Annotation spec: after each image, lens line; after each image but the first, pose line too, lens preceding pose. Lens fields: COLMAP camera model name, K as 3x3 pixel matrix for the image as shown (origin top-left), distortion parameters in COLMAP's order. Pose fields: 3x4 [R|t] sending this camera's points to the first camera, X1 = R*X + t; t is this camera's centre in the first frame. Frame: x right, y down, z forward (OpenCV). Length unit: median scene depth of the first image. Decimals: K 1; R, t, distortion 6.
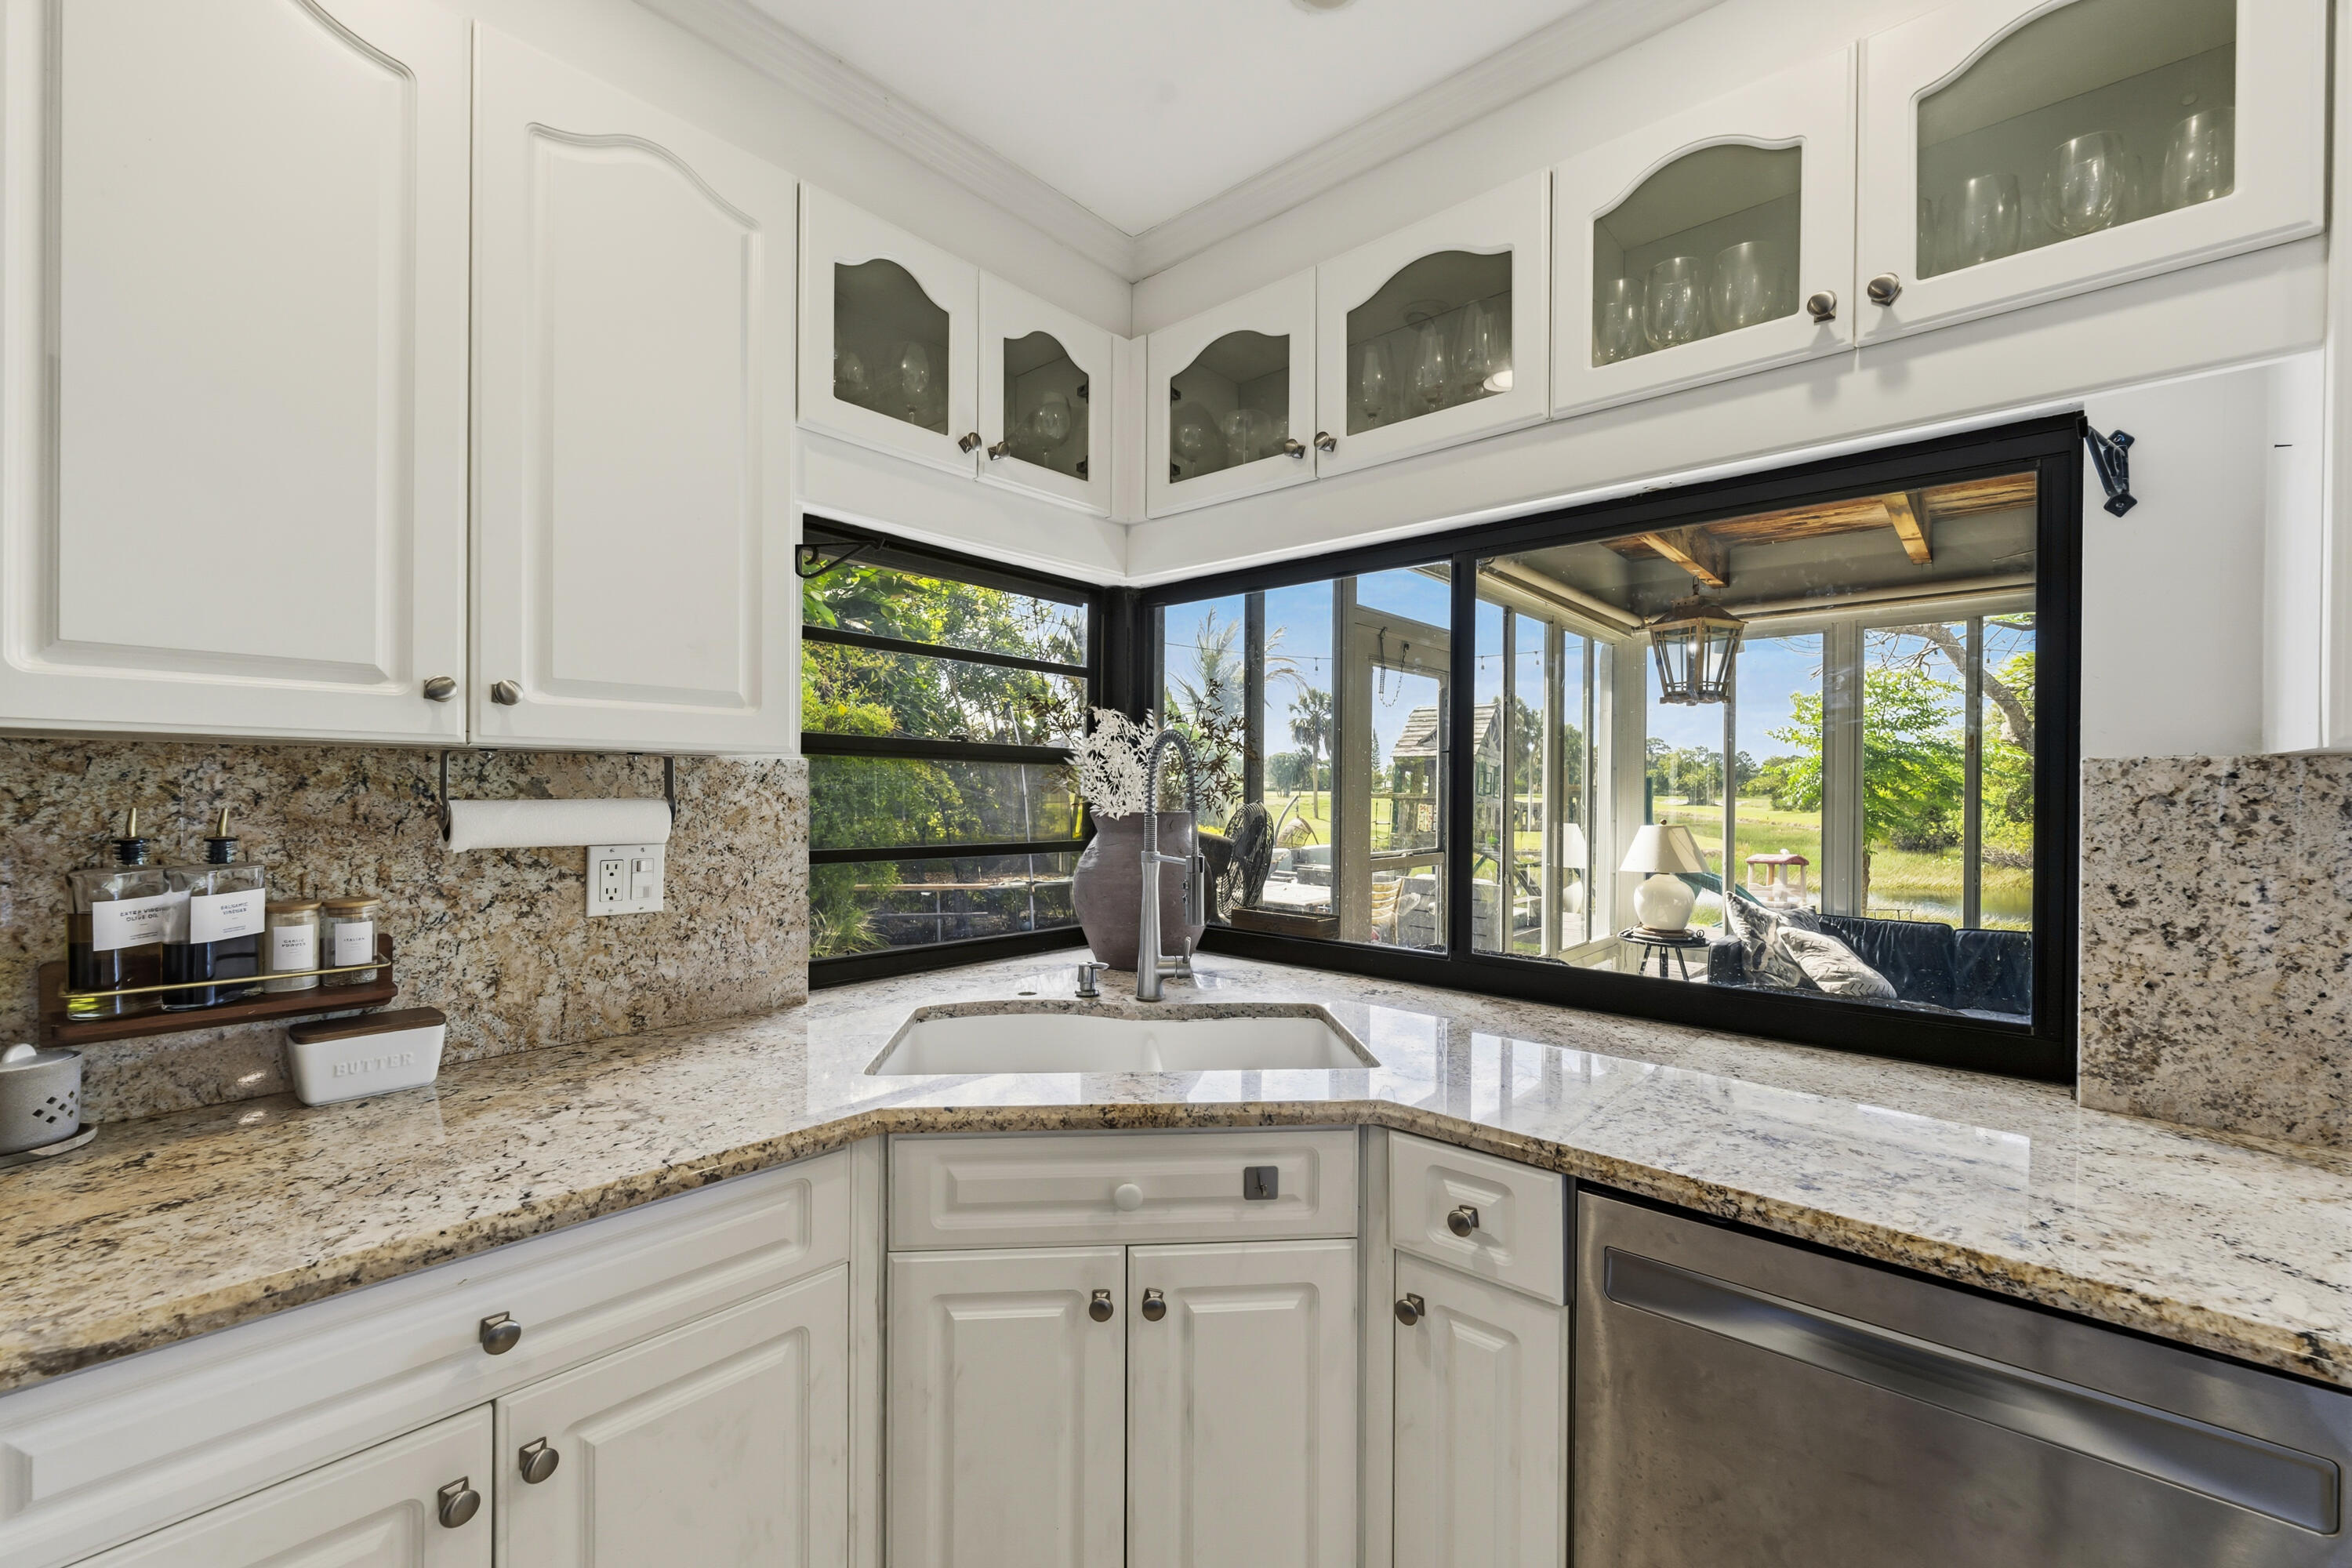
lens RADIAL K [[965.8, 0, 1178.1], [0, 965.8, 789.5], [0, 0, 1]] dist [0.001873, -0.000421]
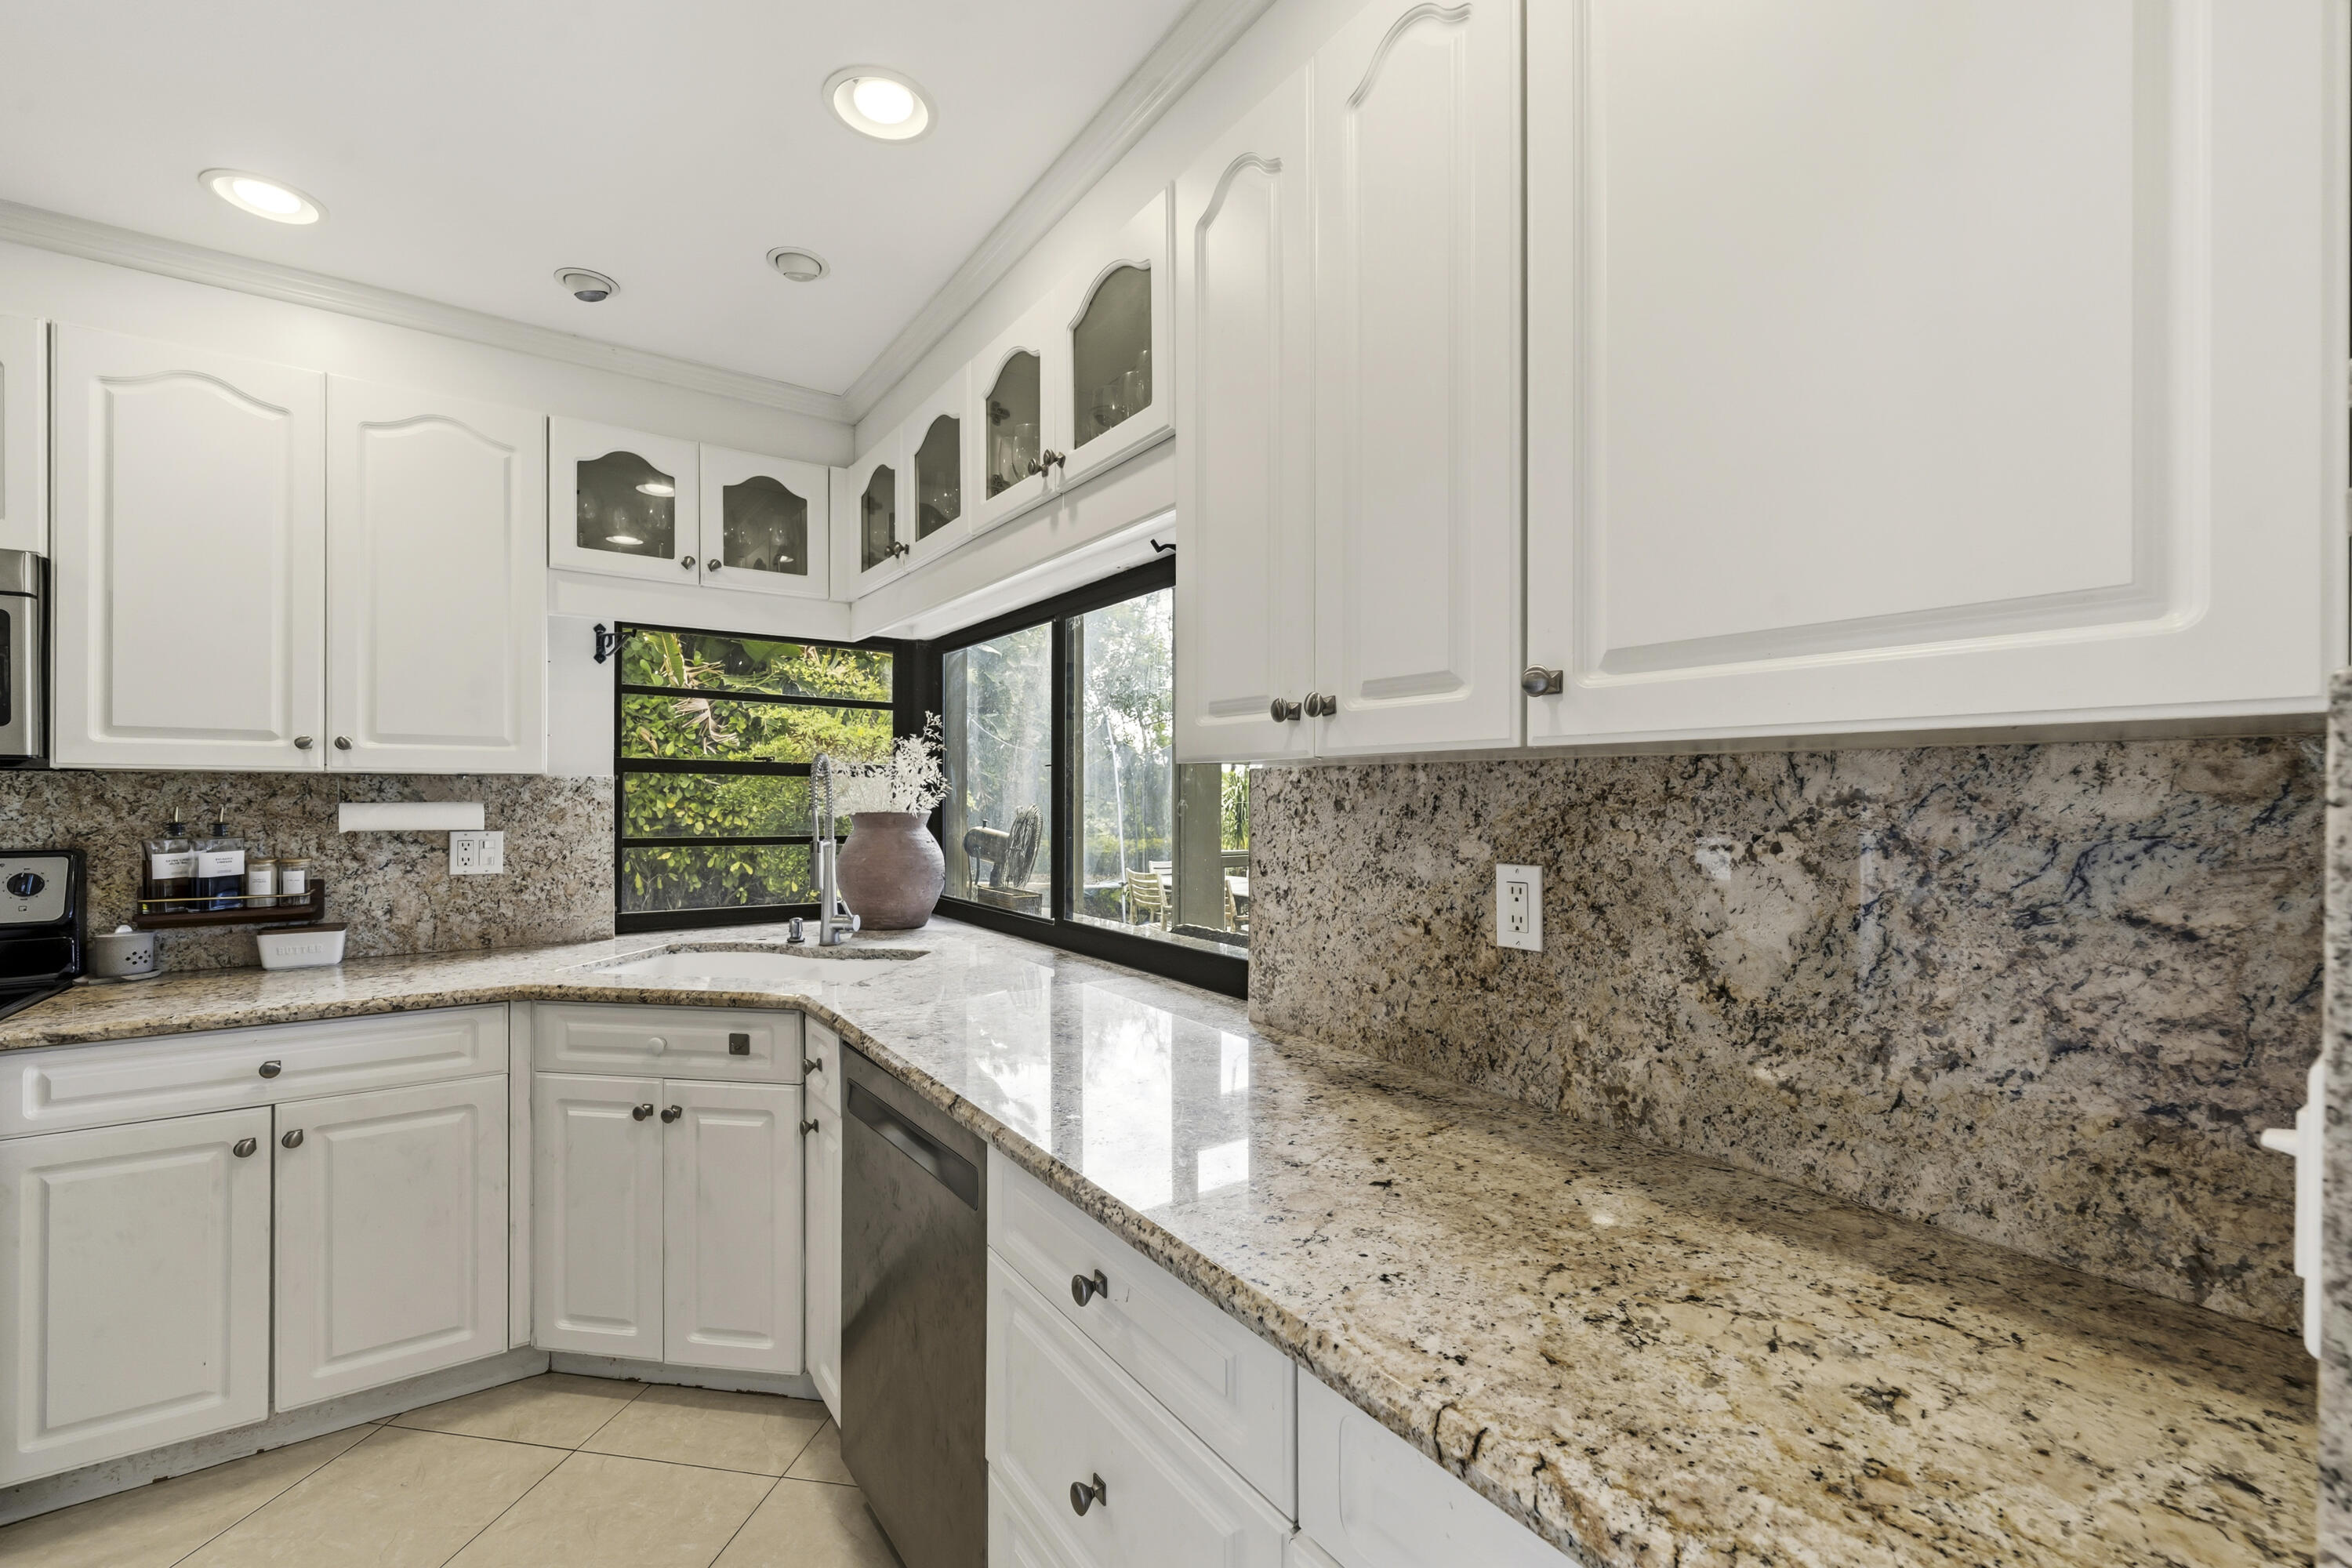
lens RADIAL K [[965.8, 0, 1159.1], [0, 965.8, 793.8], [0, 0, 1]] dist [0.001873, -0.000421]
pose [[0.973431, -0.005014, -0.228924, 1.114577], [0.004089, 0.999981, -0.004516, 0.008458], [0.228942, 0.003460, 0.973434, -0.378374]]
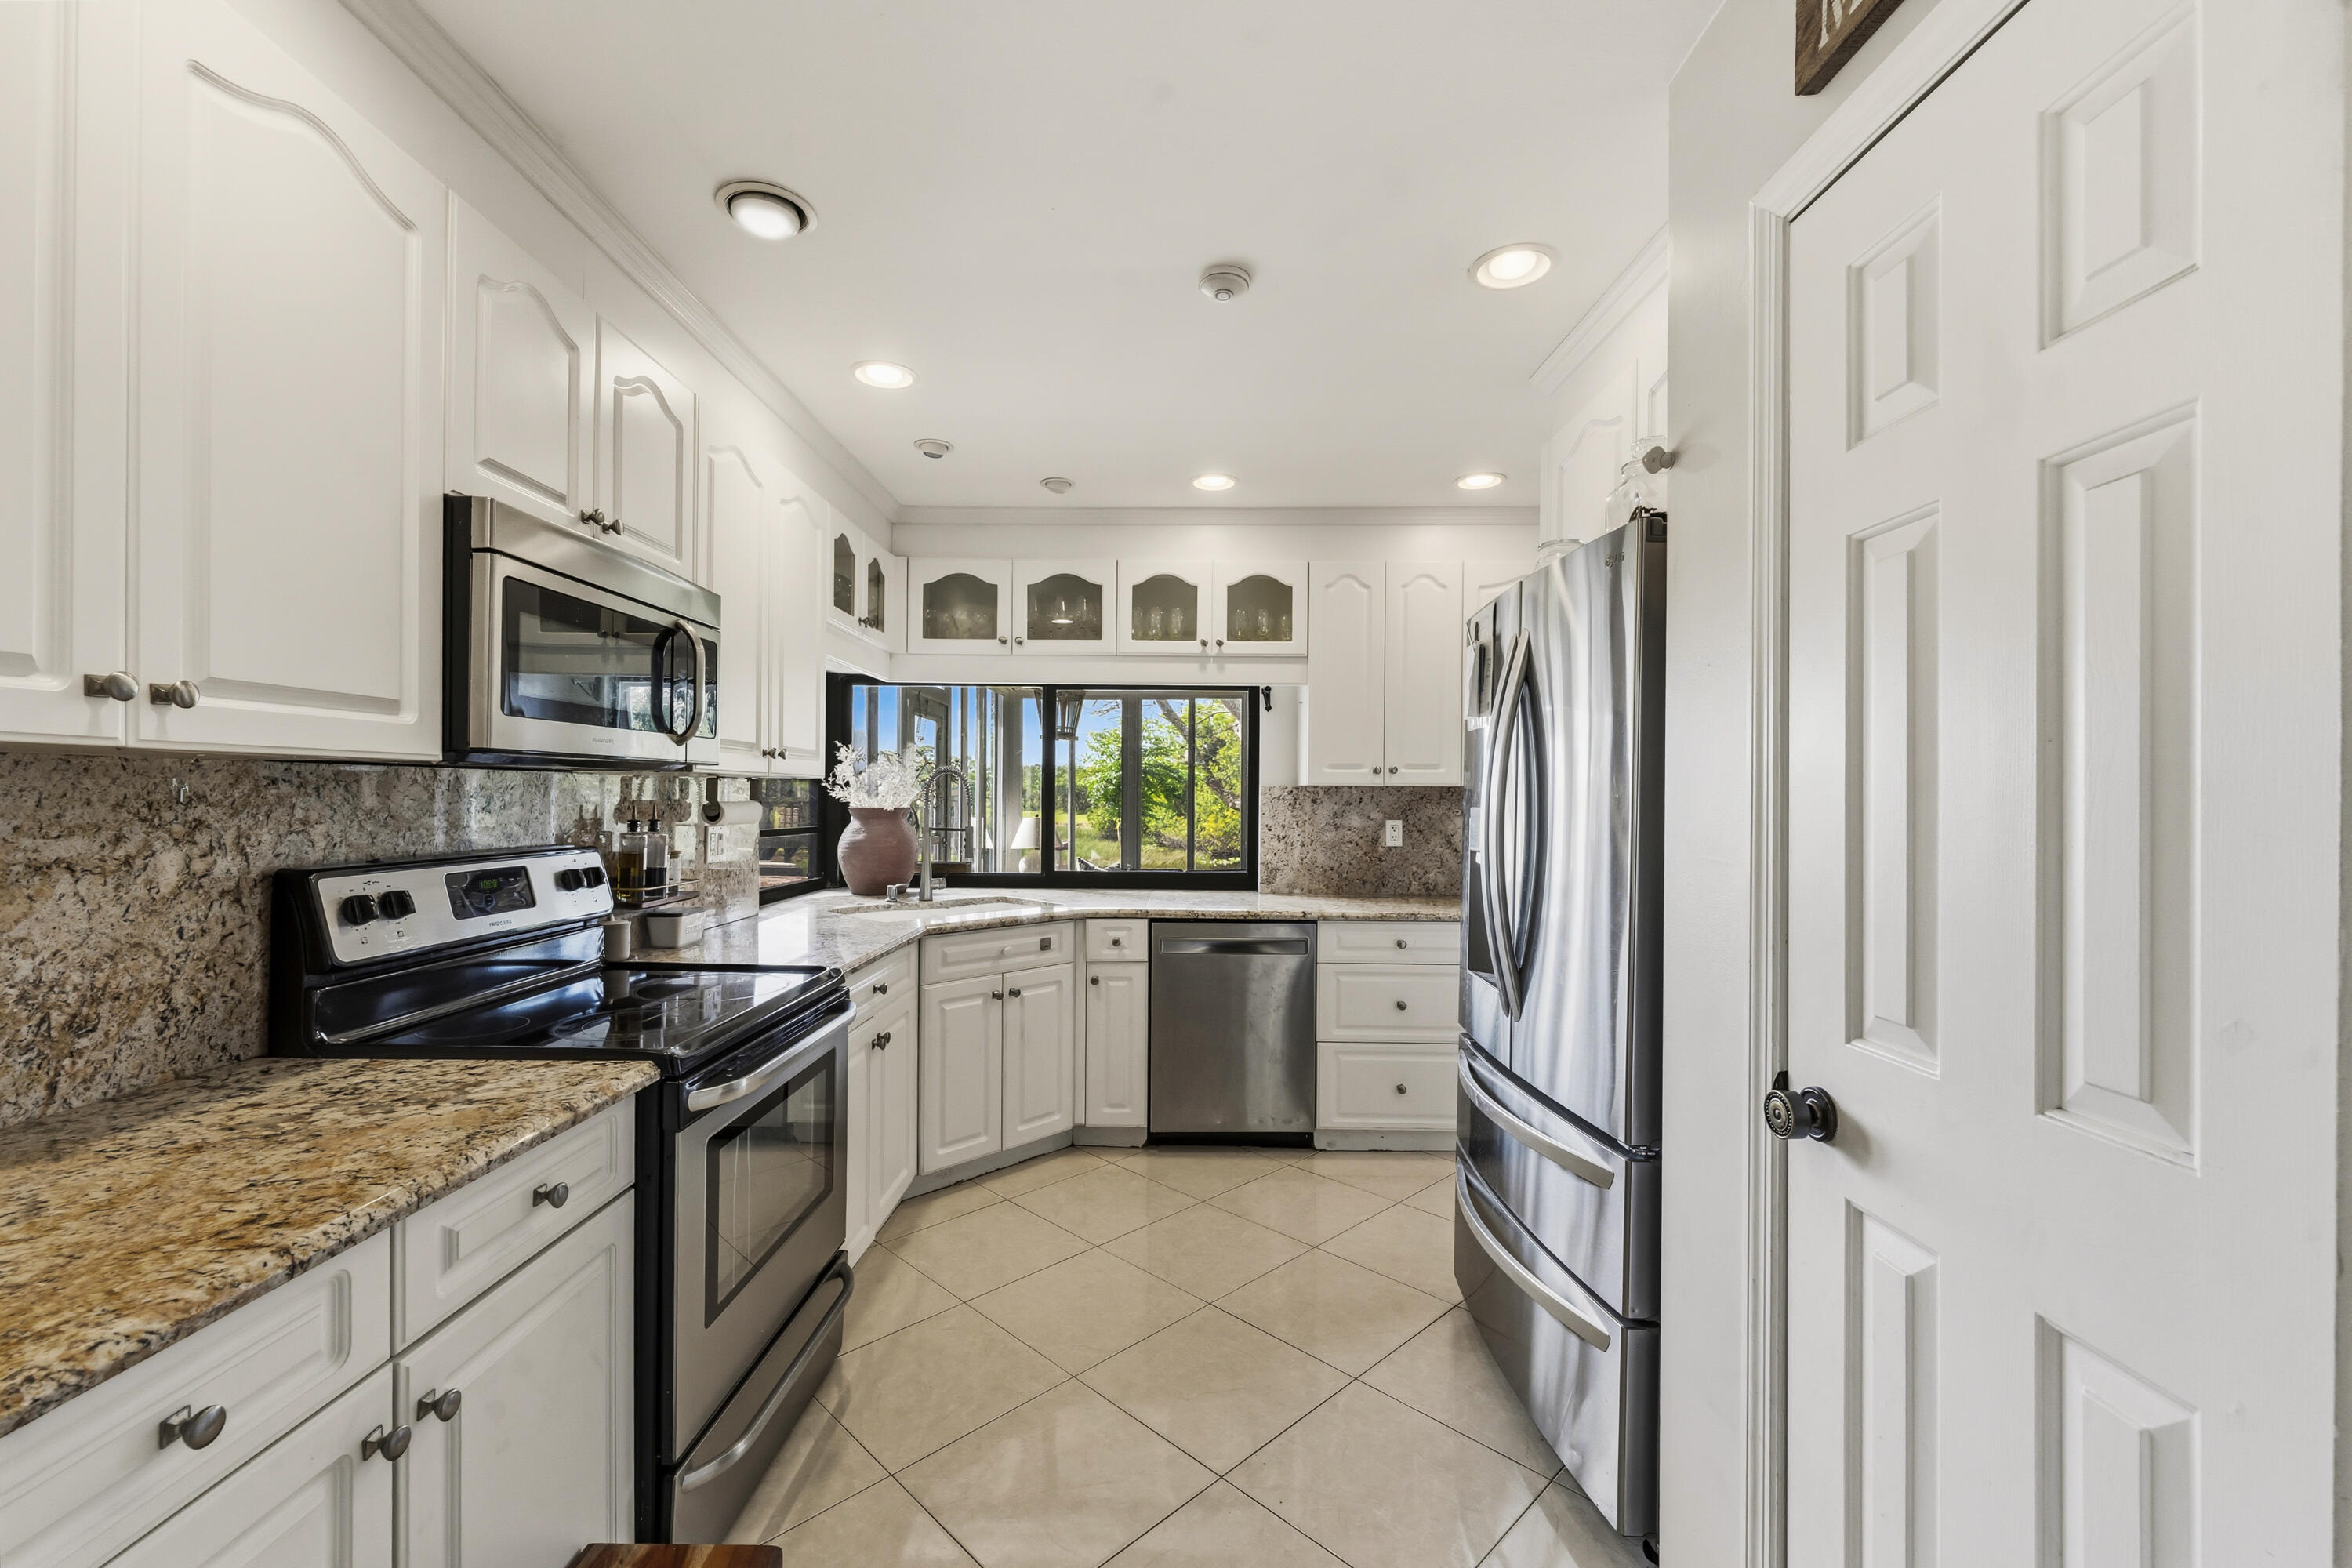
lens RADIAL K [[965.8, 0, 1165.3], [0, 965.8, 795.4], [0, 0, 1]] dist [0.001873, -0.000421]
pose [[0.758907, -0.003099, 0.651192, -1.394146], [-0.000275, 0.999987, 0.005079, -0.016069], [-0.651199, -0.004033, 0.758896, -1.232626]]
